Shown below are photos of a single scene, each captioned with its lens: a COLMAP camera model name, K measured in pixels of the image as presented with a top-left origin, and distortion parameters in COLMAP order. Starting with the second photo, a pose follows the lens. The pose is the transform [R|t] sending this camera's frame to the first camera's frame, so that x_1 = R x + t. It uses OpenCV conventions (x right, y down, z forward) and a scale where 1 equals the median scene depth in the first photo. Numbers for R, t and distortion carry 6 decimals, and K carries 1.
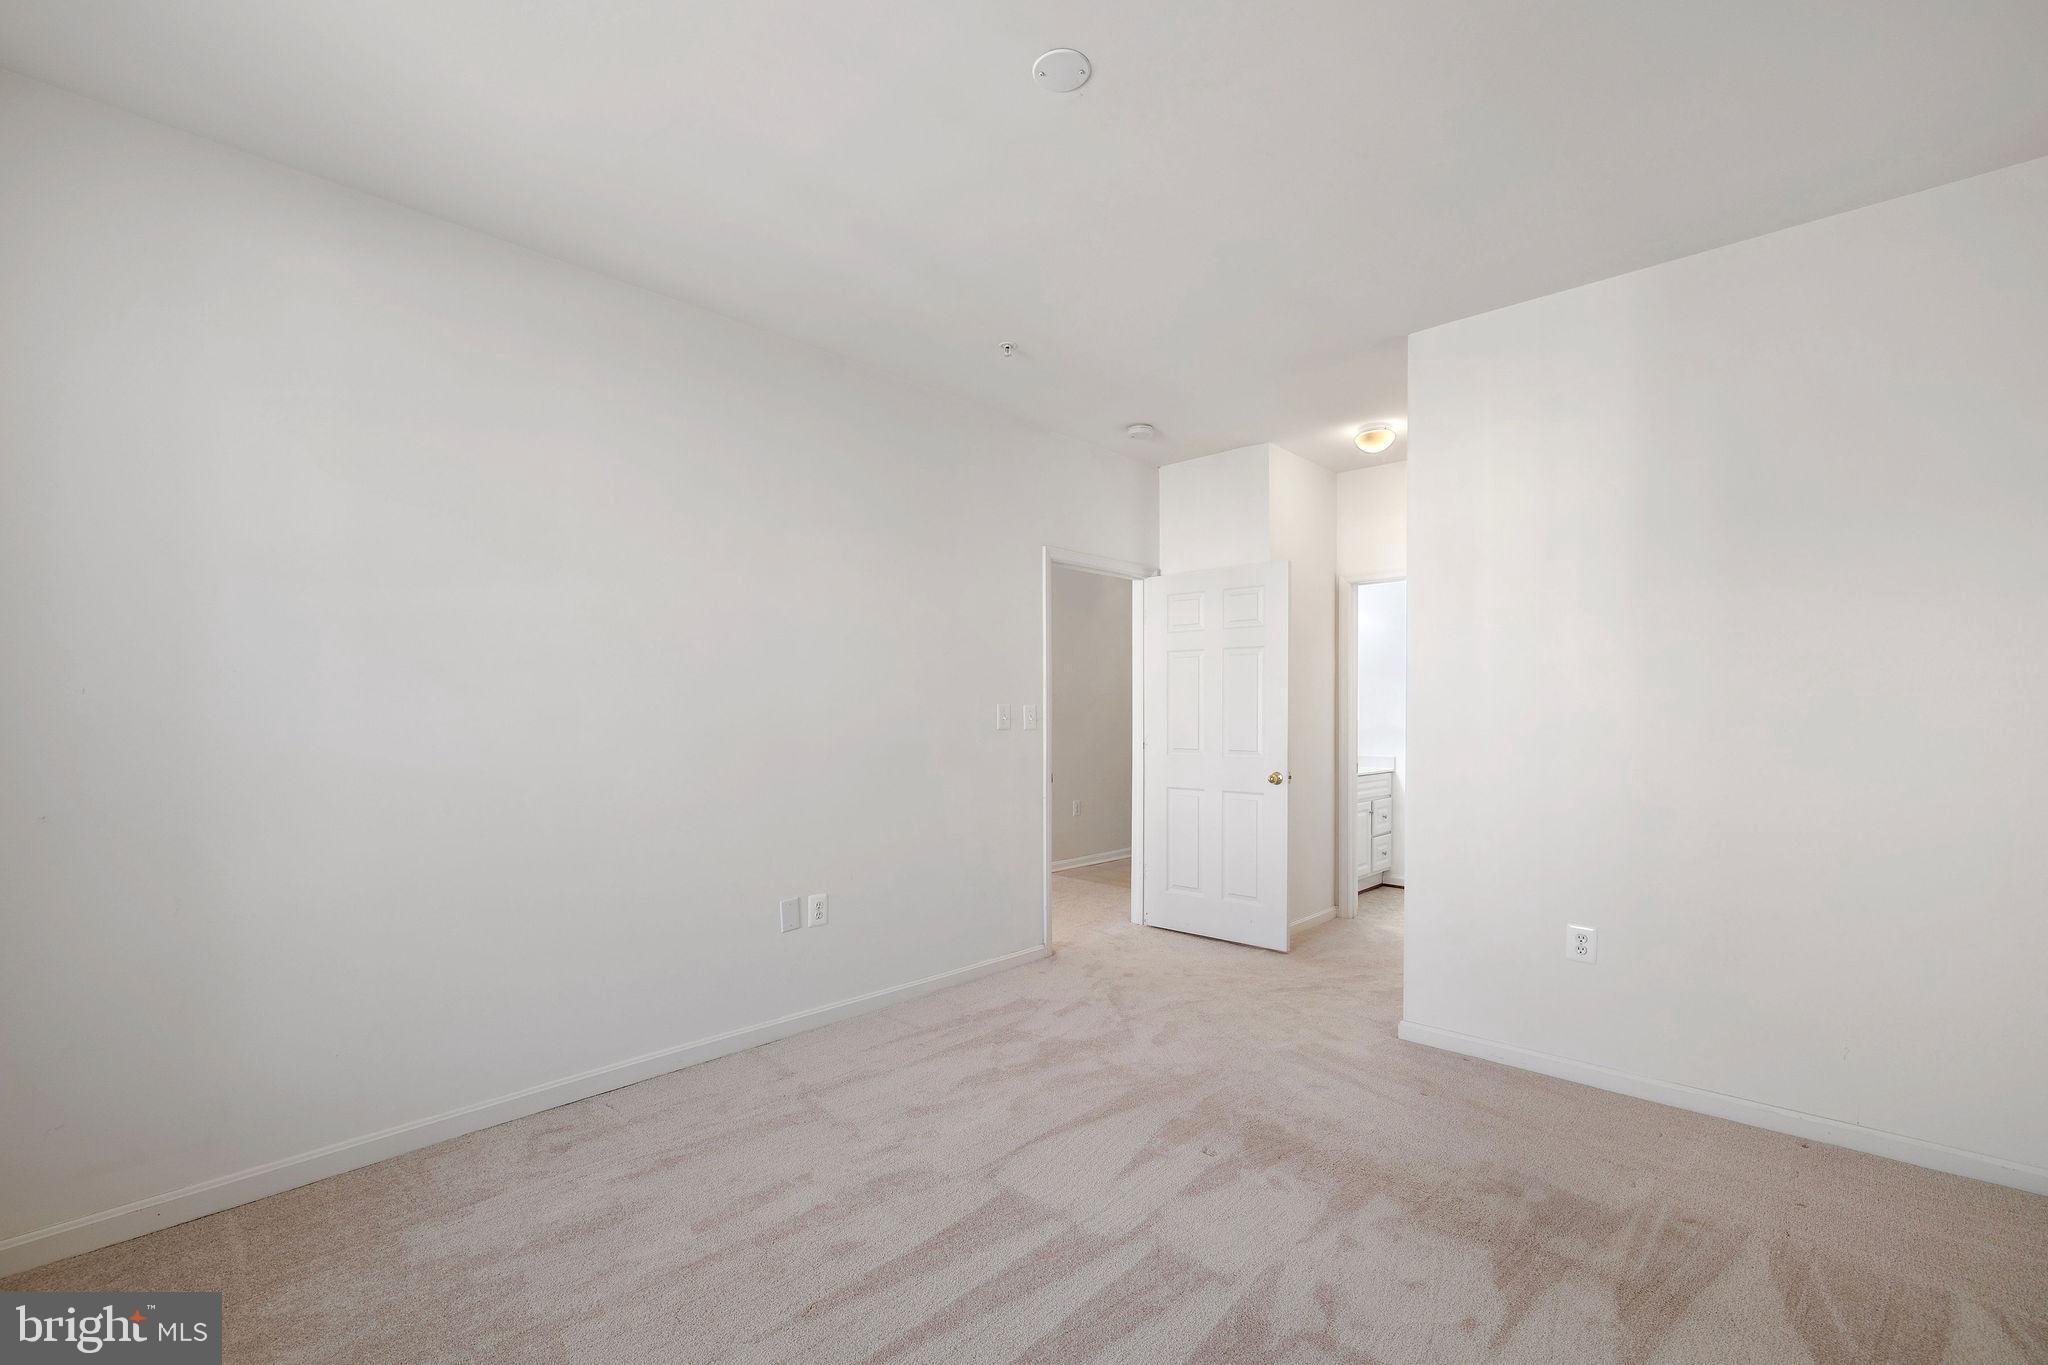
lens RADIAL K [[893.7, 0, 1021.6], [0, 893.7, 711.5], [0, 0, 1]] dist [-0.000216, 0.000027]
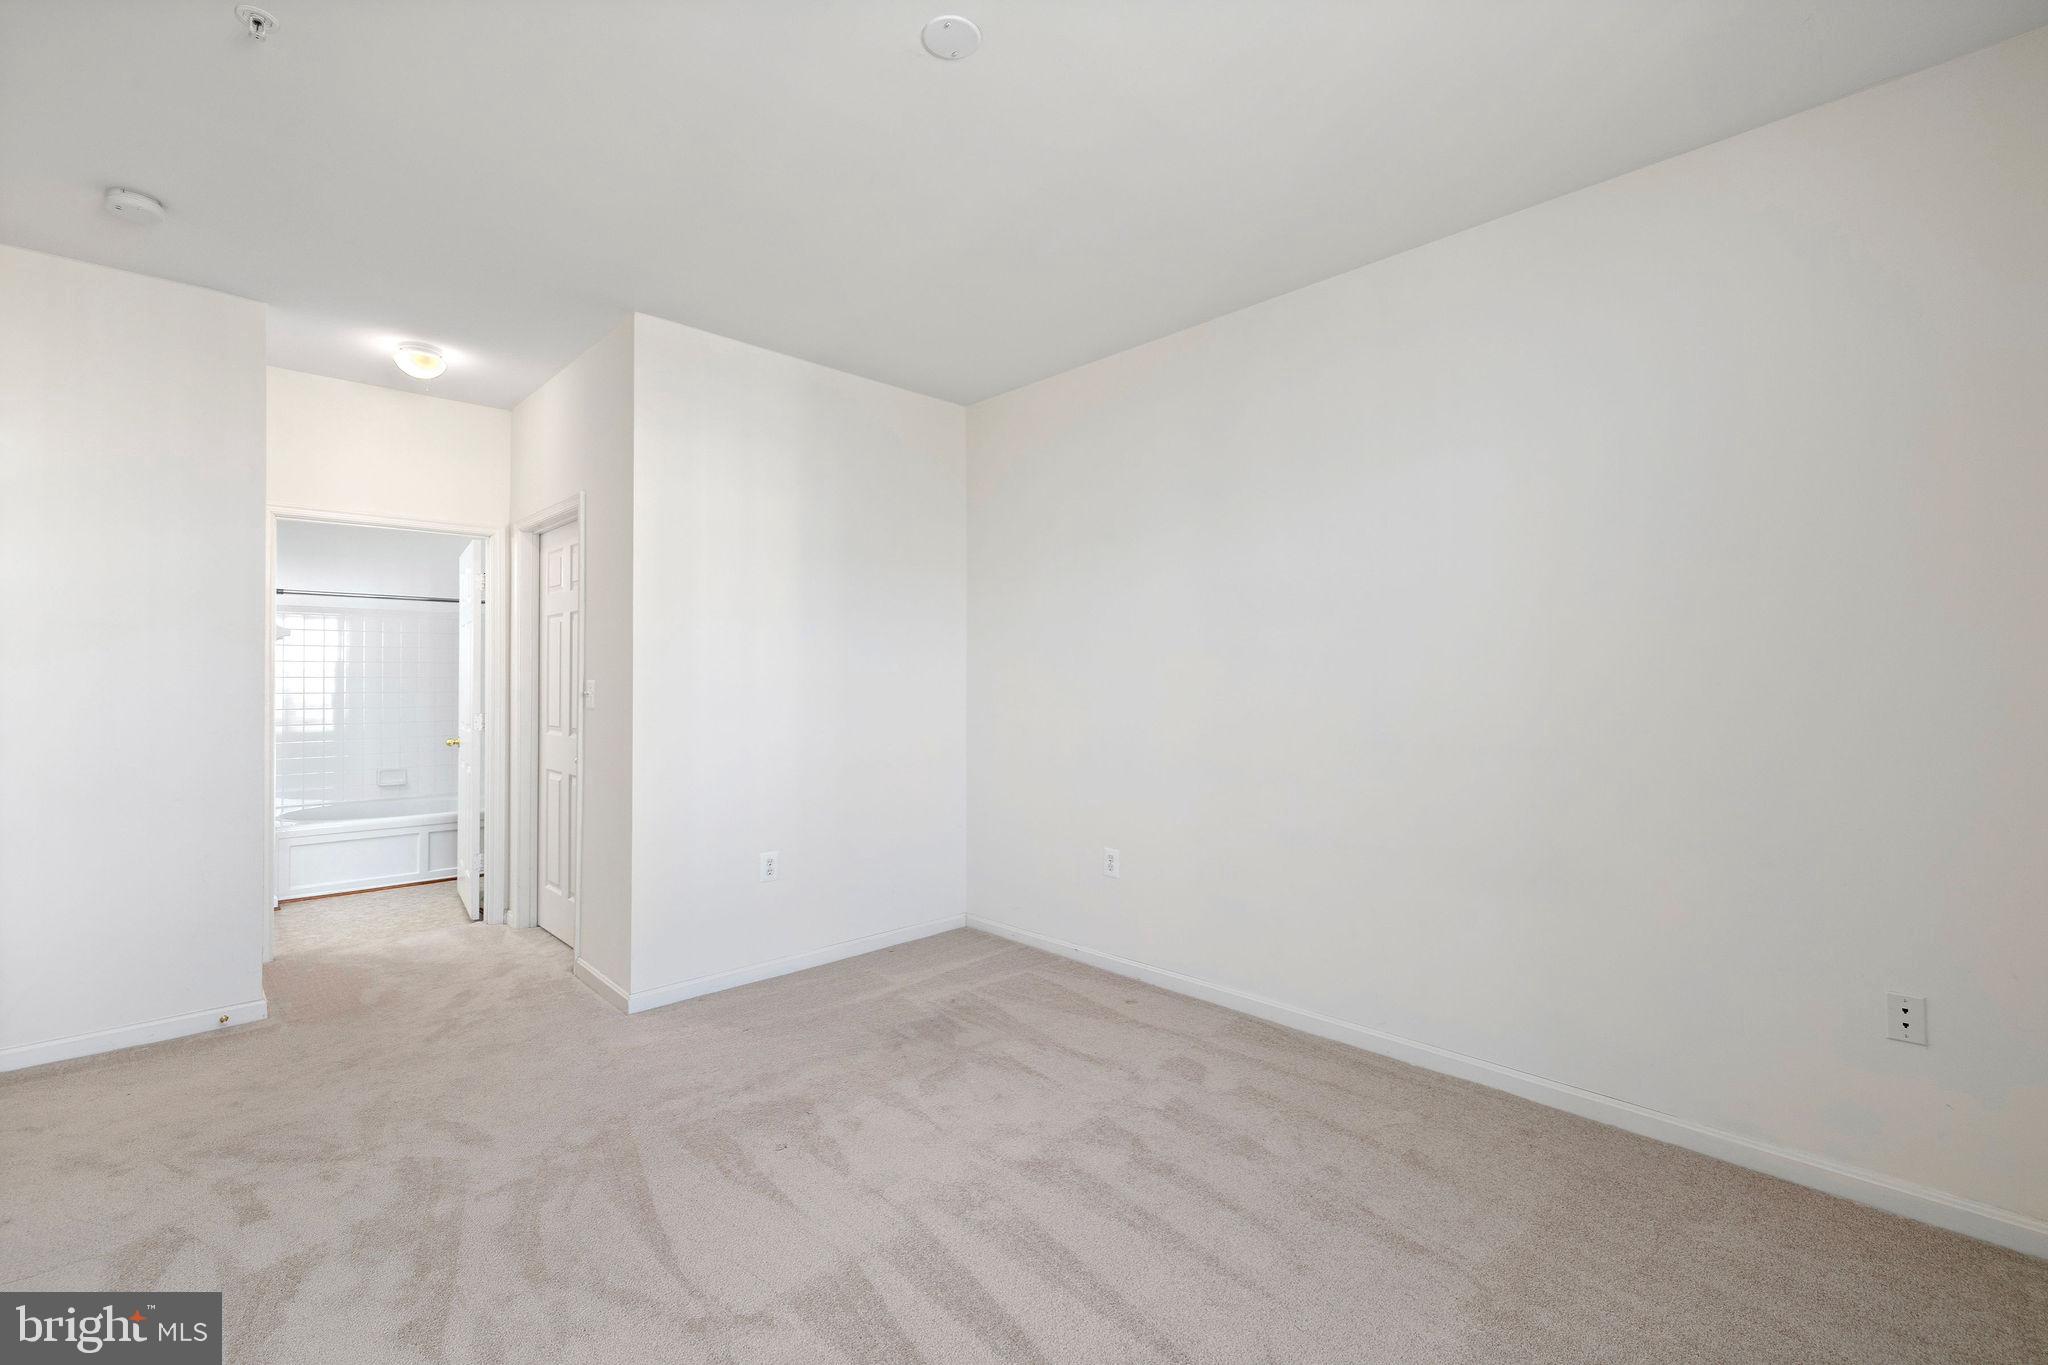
lens RADIAL K [[872.1, 0, 1024.3], [0, 872.1, 662.8], [0, 0, 1]] dist [-0.000667, 0.000071]
pose [[0.037943, 0.027359, 0.998905, -0.550864], [0.002782, 0.999618, -0.027484, 0.005999], [-0.999276, 0.003822, 0.037852, 0.543799]]
